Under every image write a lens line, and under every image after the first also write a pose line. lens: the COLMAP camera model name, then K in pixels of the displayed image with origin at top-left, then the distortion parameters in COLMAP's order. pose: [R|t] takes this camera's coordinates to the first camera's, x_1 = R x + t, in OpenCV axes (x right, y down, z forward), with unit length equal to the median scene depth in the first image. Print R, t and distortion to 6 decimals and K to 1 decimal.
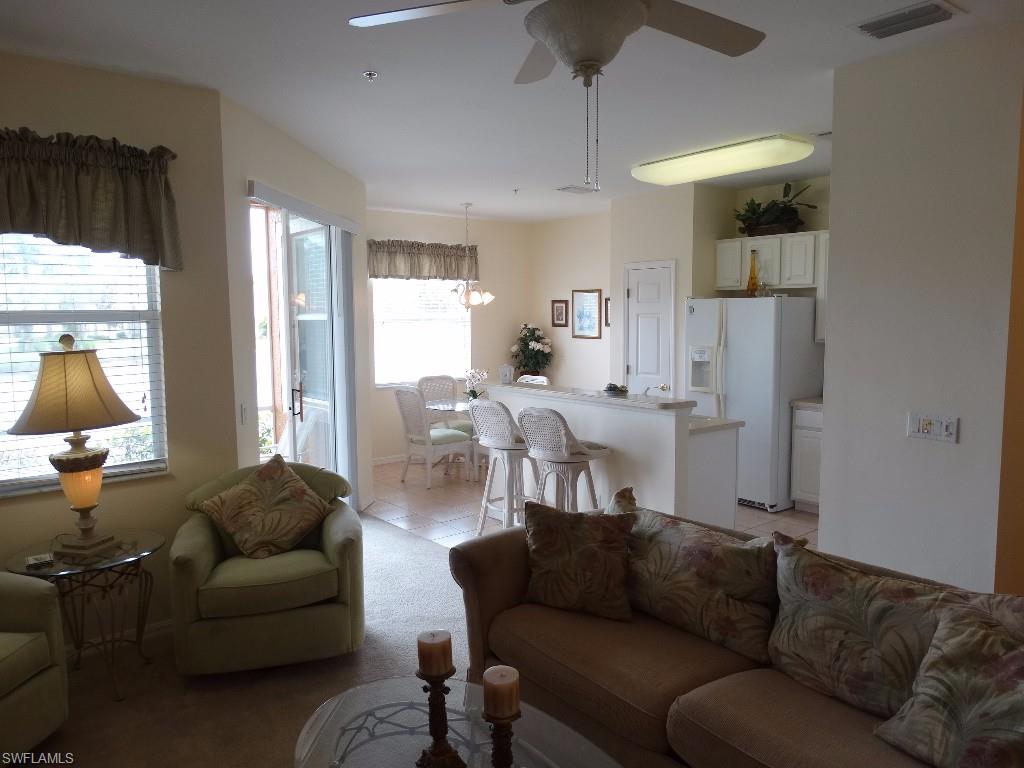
lens RADIAL K [[734.9, 0, 506.6], [0, 734.9, 377.4], [0, 0, 1]] dist [0.005215, 0.007081]
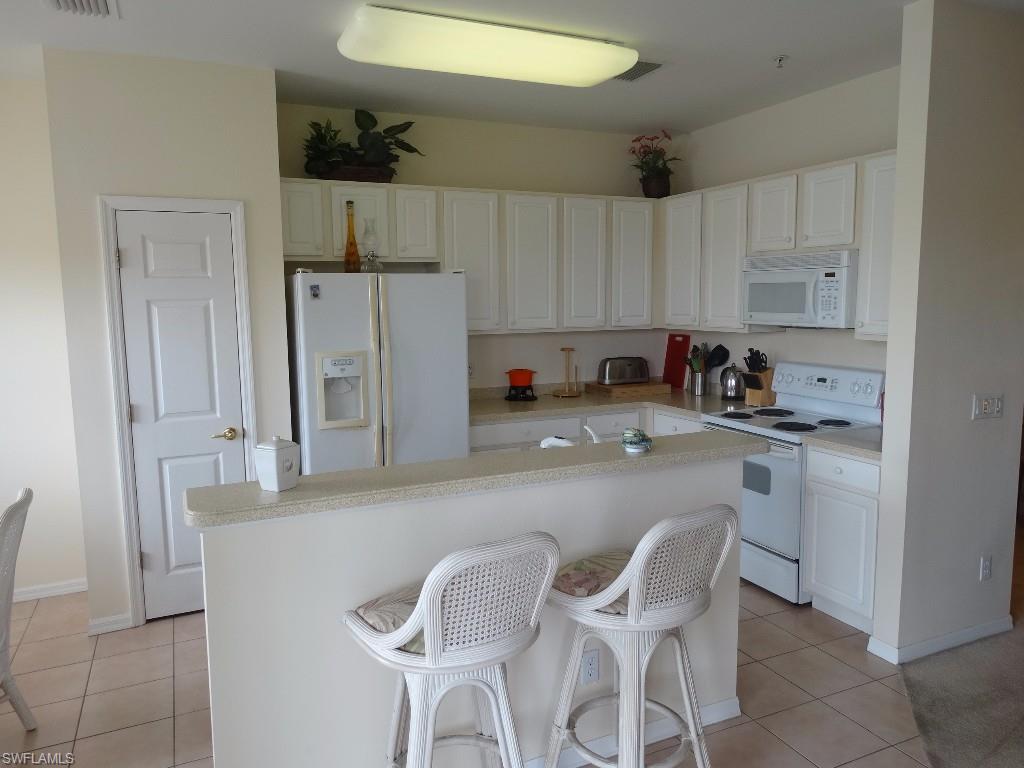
lens RADIAL K [[734.9, 0, 506.6], [0, 734.9, 377.4], [0, 0, 1]] dist [0.005215, 0.007081]
pose [[0.237828, -0.110393, 0.965014, -0.282035], [0.092098, 0.991607, 0.090738, -0.063700], [-0.966931, 0.067296, 0.245999, 0.714214]]
